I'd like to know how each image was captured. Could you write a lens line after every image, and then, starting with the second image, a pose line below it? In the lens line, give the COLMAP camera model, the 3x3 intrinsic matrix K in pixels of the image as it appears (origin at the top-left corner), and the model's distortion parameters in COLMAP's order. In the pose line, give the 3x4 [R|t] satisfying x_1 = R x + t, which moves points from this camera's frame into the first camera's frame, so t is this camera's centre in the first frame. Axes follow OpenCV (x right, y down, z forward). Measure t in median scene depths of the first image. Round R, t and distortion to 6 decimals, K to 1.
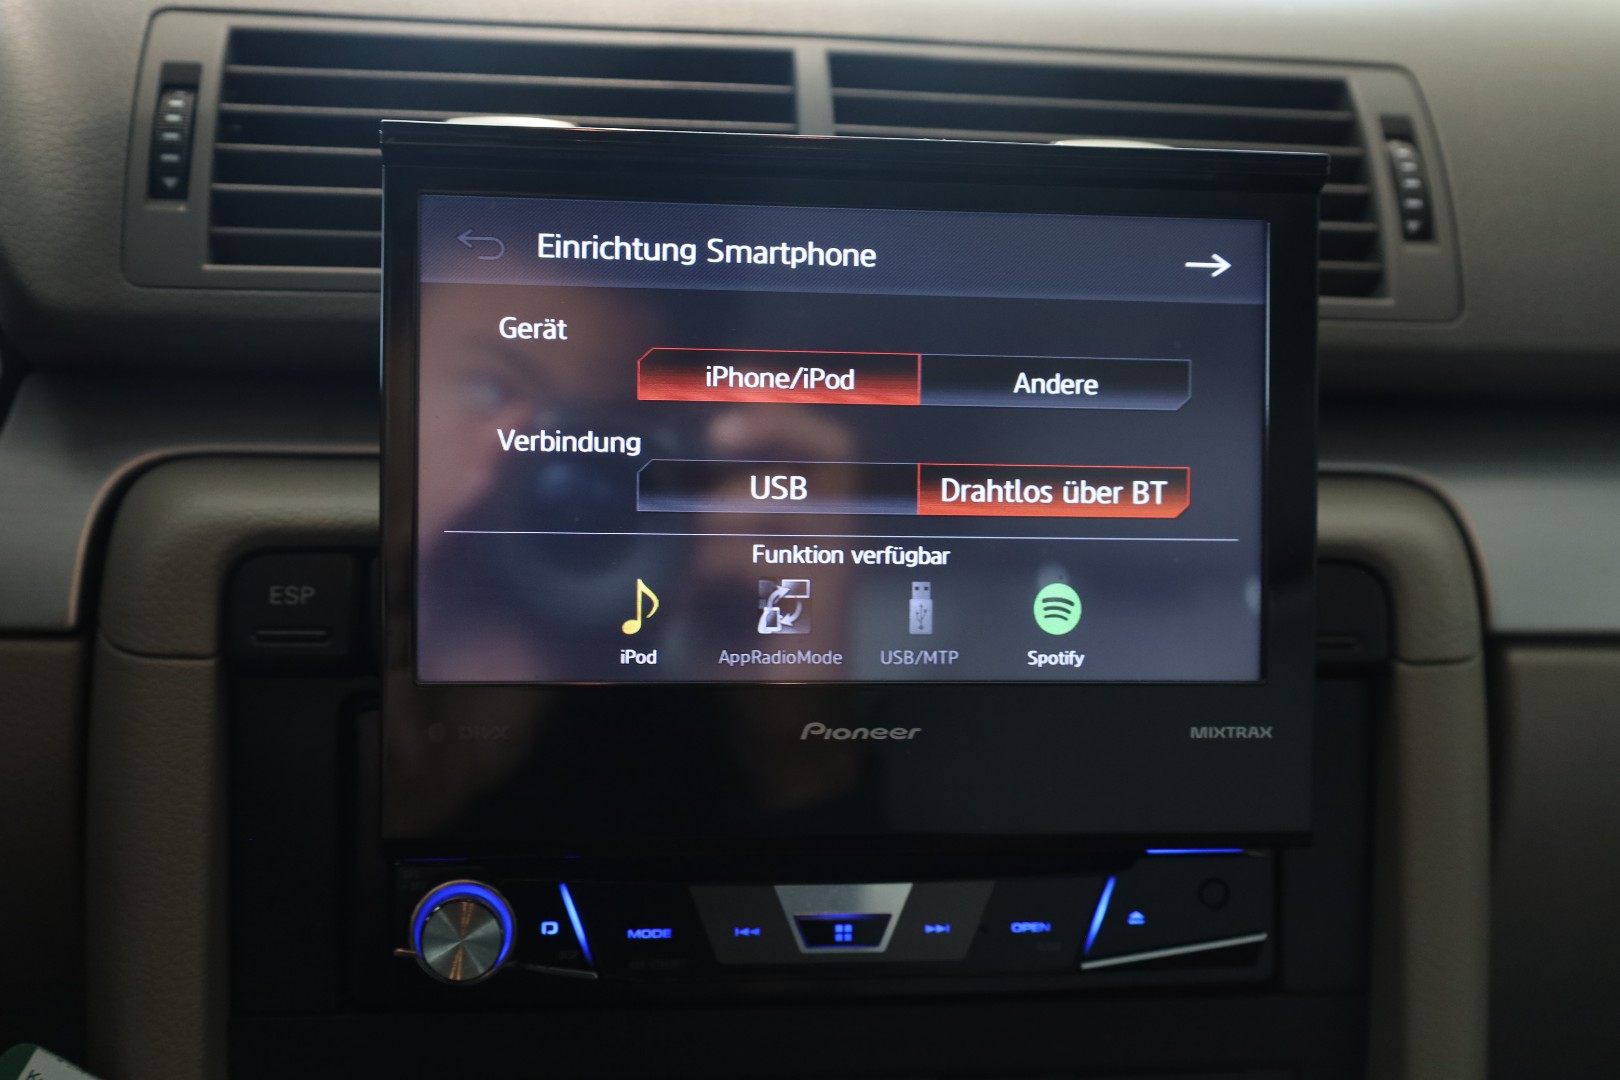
lens RADIAL K [[1872.1, 0, 804.9], [0, 1872.1, 541.0], [0, 0, 1]] dist [-0.003525, 0.000000]
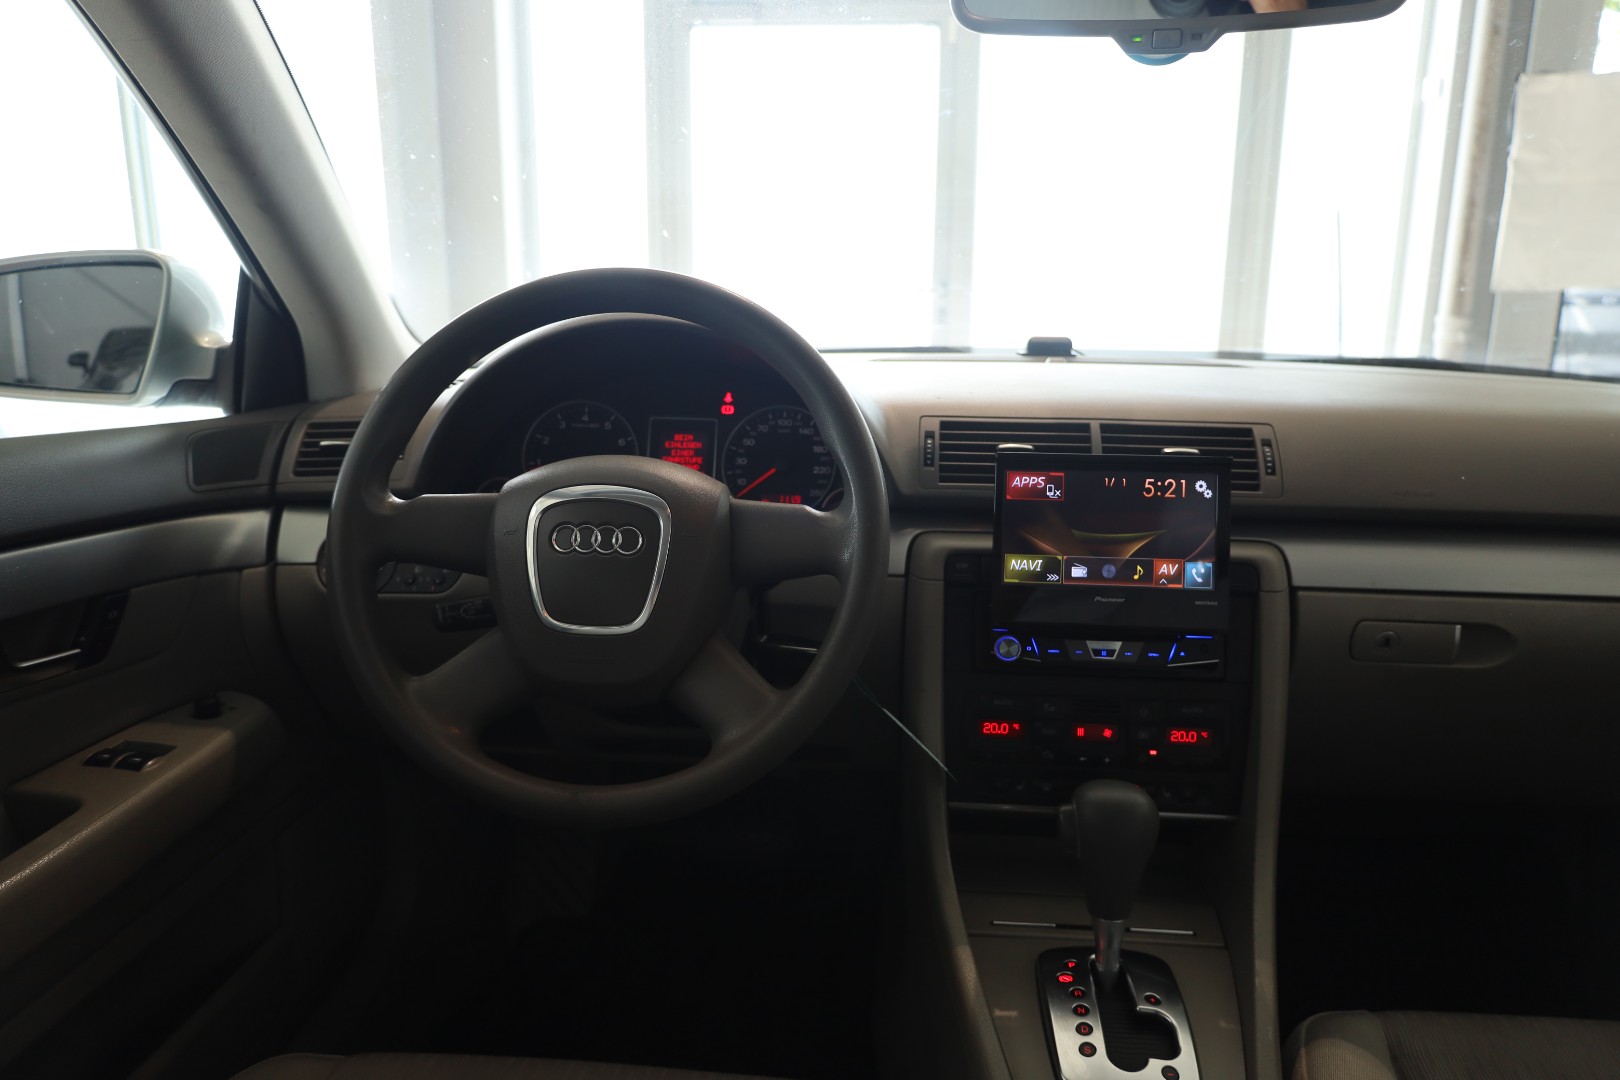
lens RADIAL K [[1114.0, 0, 814.7], [0, 1114.0, 546.2], [0, 0, 1]] dist [-0.019446, 0.006818]
pose [[0.978612, 0.012412, -0.205341, -0.094789], [-0.023759, 0.998318, -0.052889, 0.119903], [0.204339, 0.056636, 0.977260, -1.386938]]
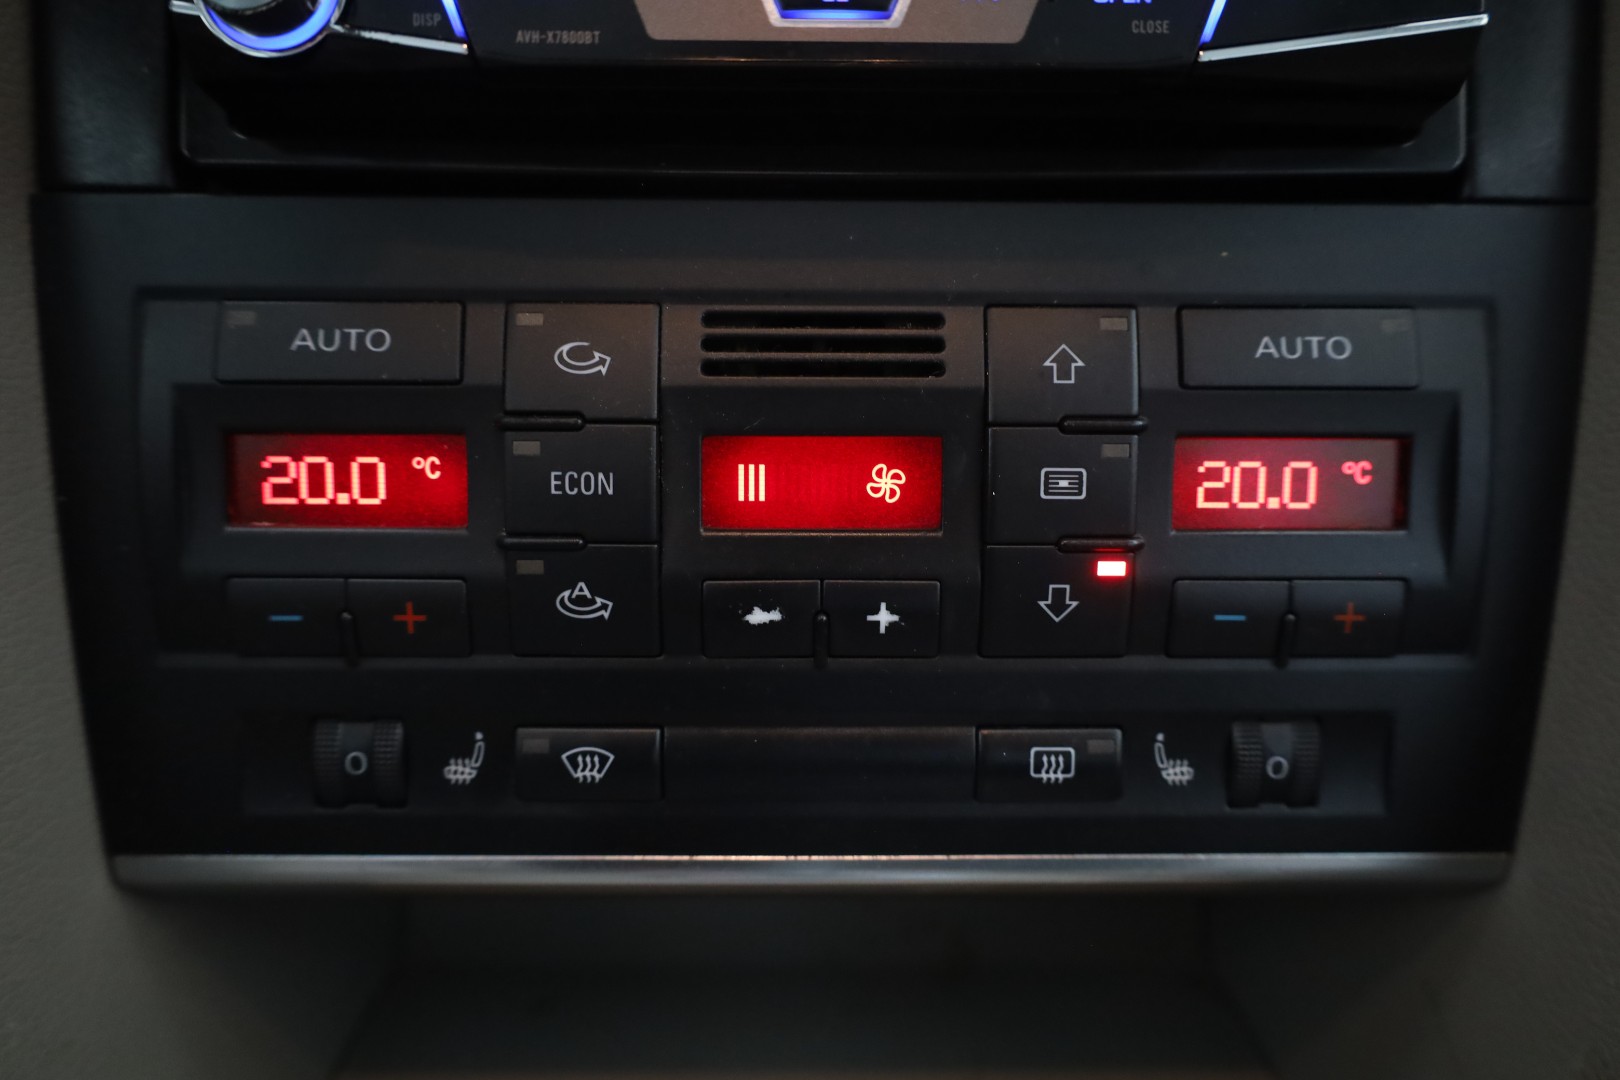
lens RADIAL K [[1114.0, 0, 817.3], [0, 1114.0, 538.8], [0, 0, 1]] dist [-0.019446, 0.006818]
pose [[0.994312, -0.002983, -0.106468, 0.054134], [0.007687, 0.999011, 0.043799, 0.377420], [0.106232, -0.044368, 0.993351, 0.586550]]
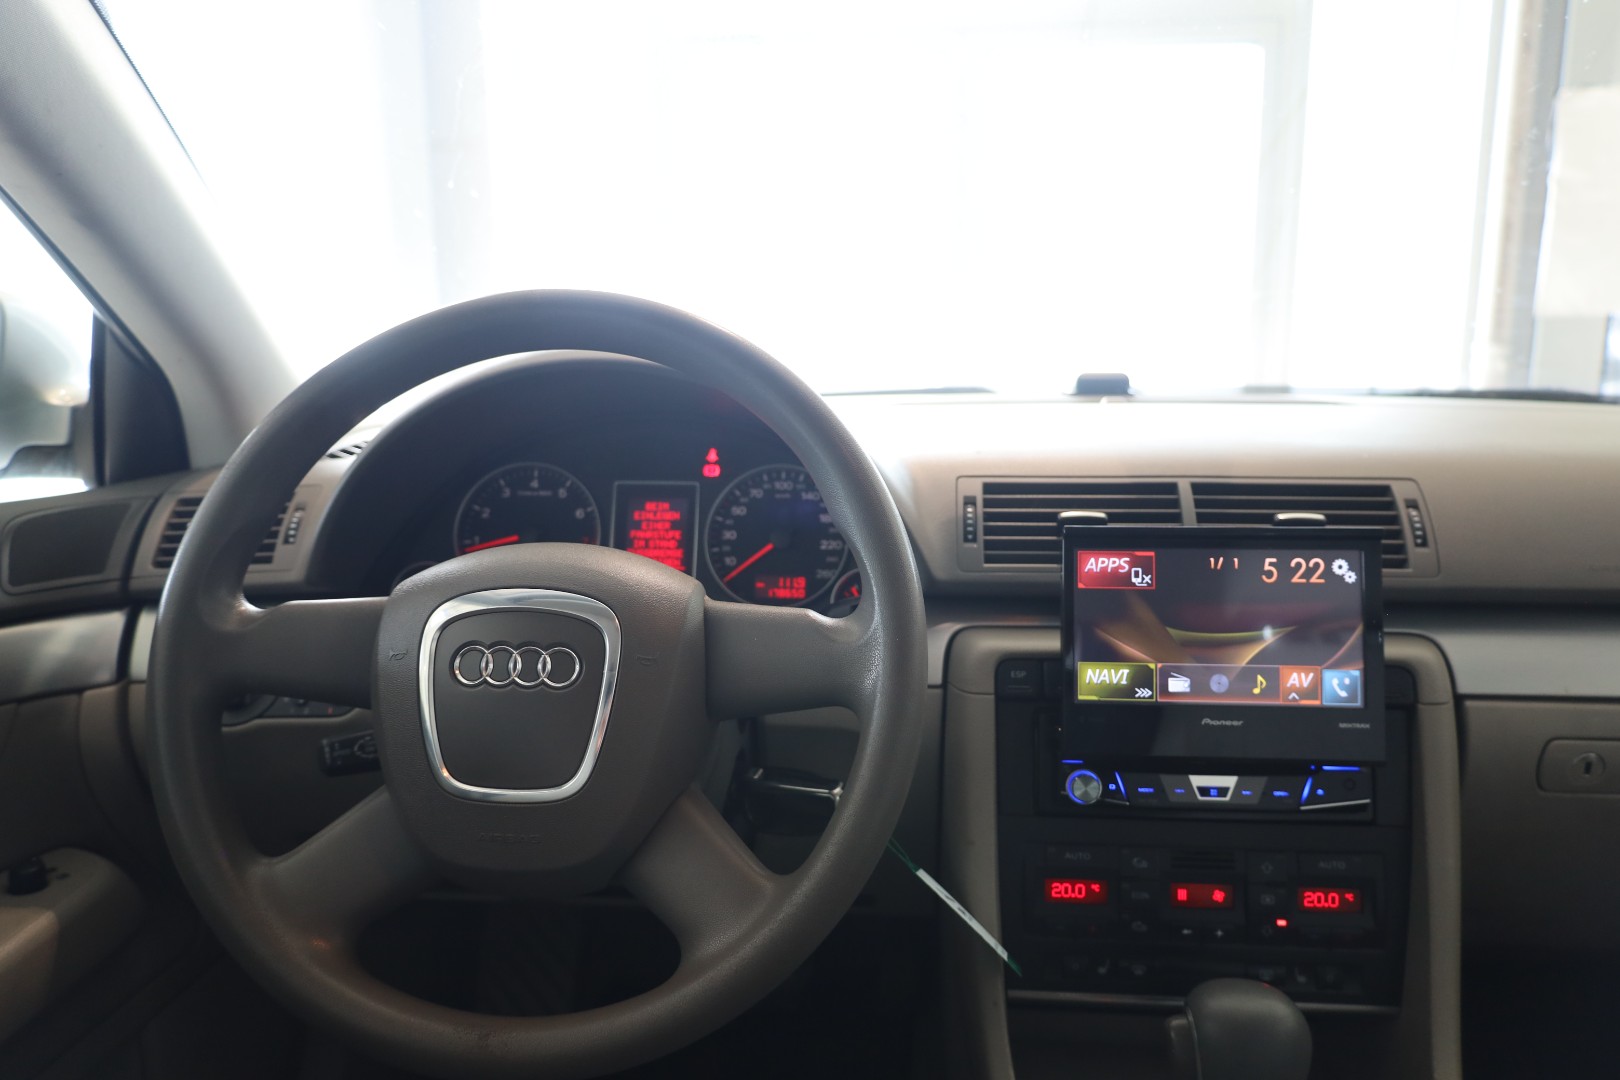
lens RADIAL K [[1114.0, 0, 812.8], [0, 1114.0, 541.8], [0, 0, 1]] dist [-0.019446, 0.006818]
pose [[0.976116, -0.012787, -0.216875, -0.205501], [-0.007611, 0.995641, -0.092956, -0.014594], [0.217118, 0.092386, 0.971764, -0.840253]]
